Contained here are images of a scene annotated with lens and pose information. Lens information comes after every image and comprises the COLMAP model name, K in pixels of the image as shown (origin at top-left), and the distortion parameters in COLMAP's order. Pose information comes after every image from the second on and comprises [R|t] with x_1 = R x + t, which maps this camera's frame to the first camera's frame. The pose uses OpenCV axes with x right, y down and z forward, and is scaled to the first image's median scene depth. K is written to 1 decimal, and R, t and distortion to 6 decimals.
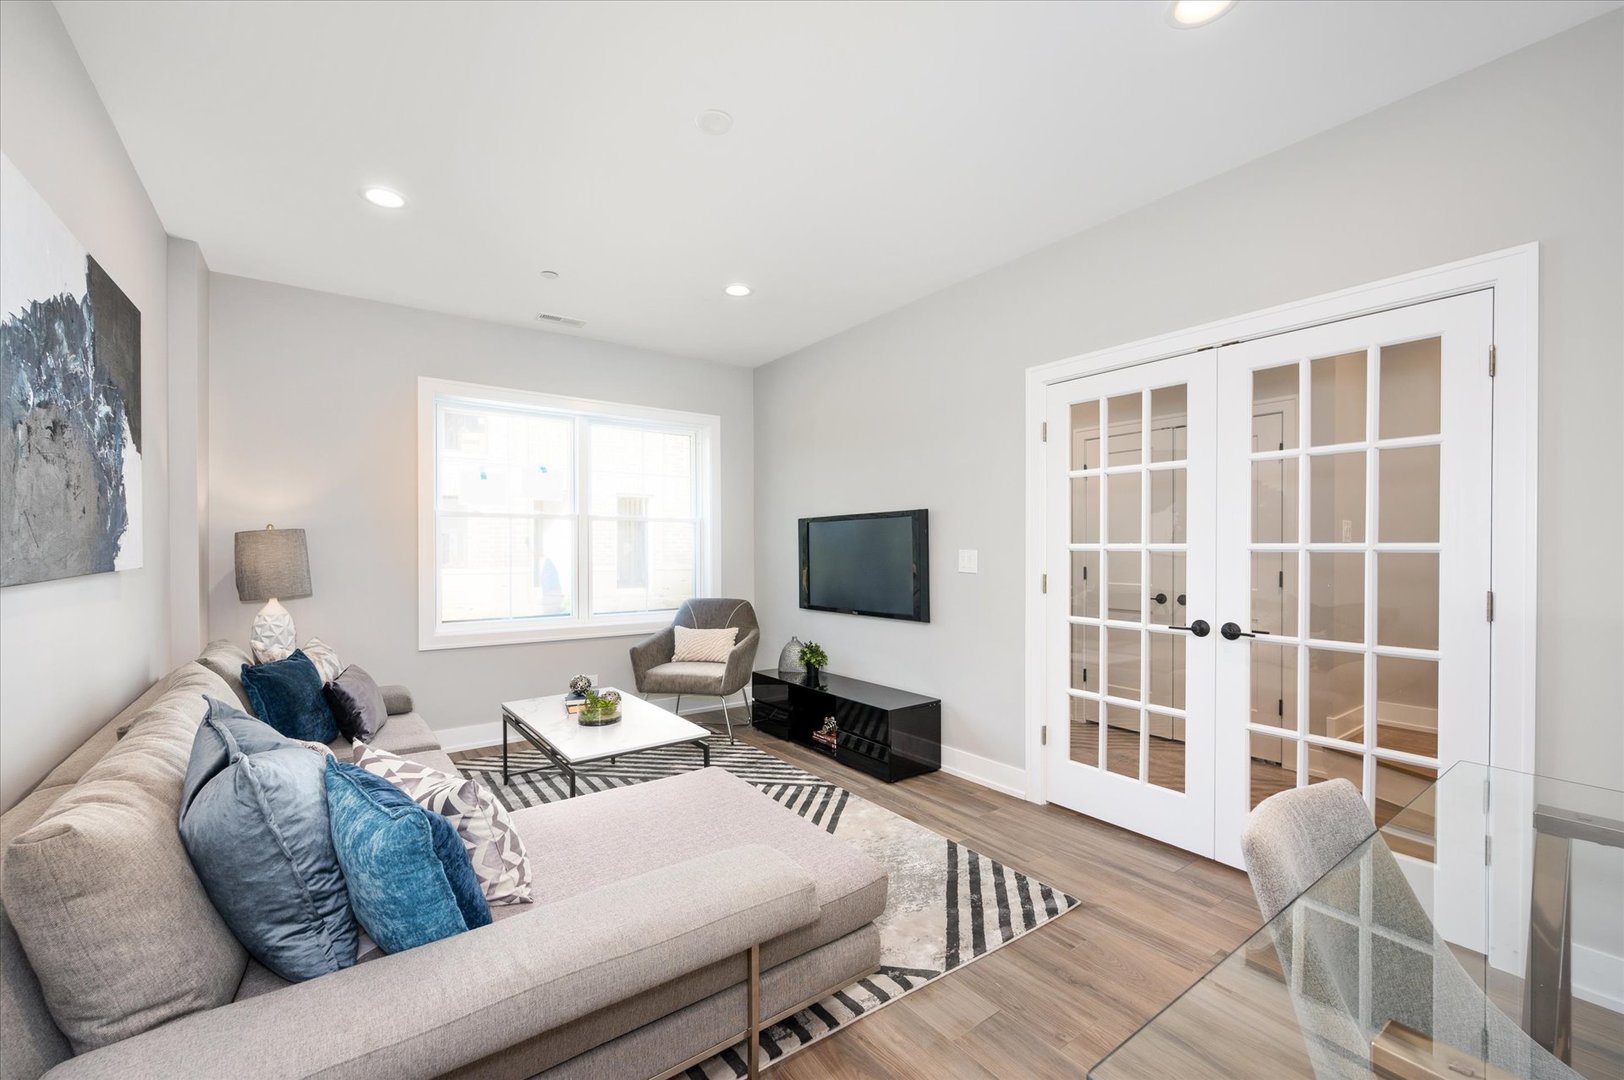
lens RADIAL K [[665.8, 0, 806.9], [0, 665.8, 550.3], [0, 0, 1]] dist [0.003816, 0.000291]
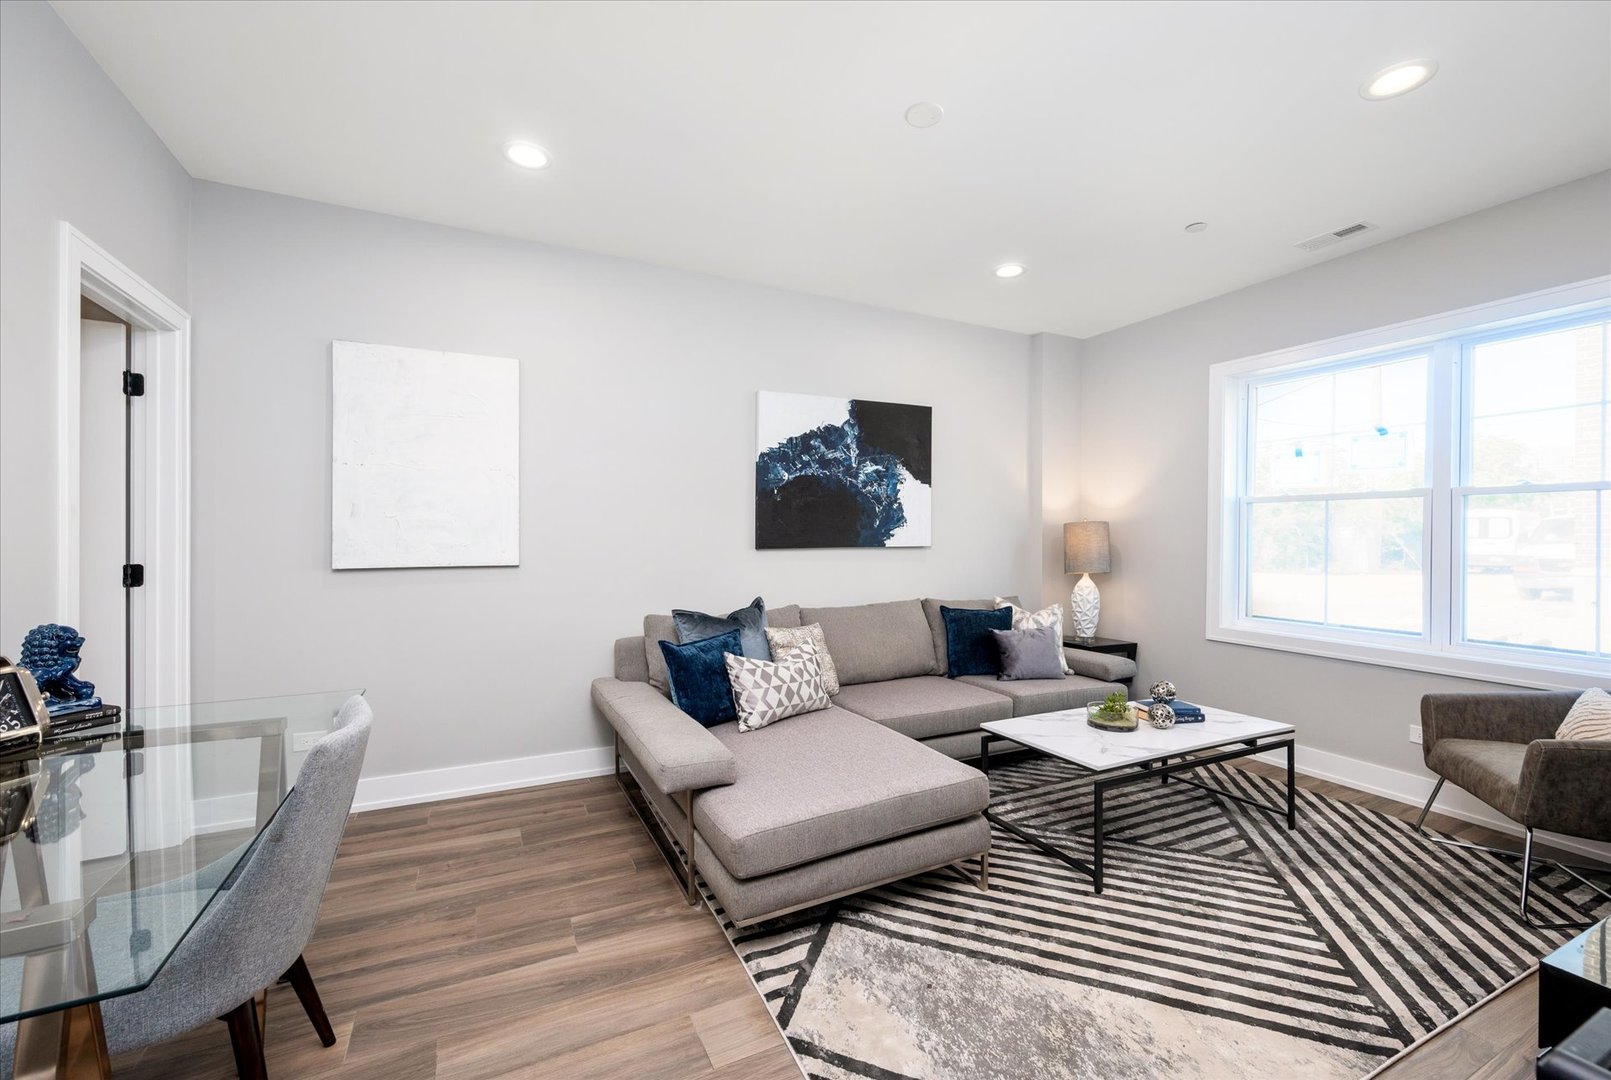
lens RADIAL K [[660.5, 0, 798.2], [0, 660.5, 539.1], [0, 0, 1]] dist [0.003816, 0.000291]
pose [[-0.184681, -0.002796, -0.982795, 0.582760], [-0.010315, 0.999946, -0.000907, 0.007878], [0.982744, 0.009970, -0.184700, 0.665983]]
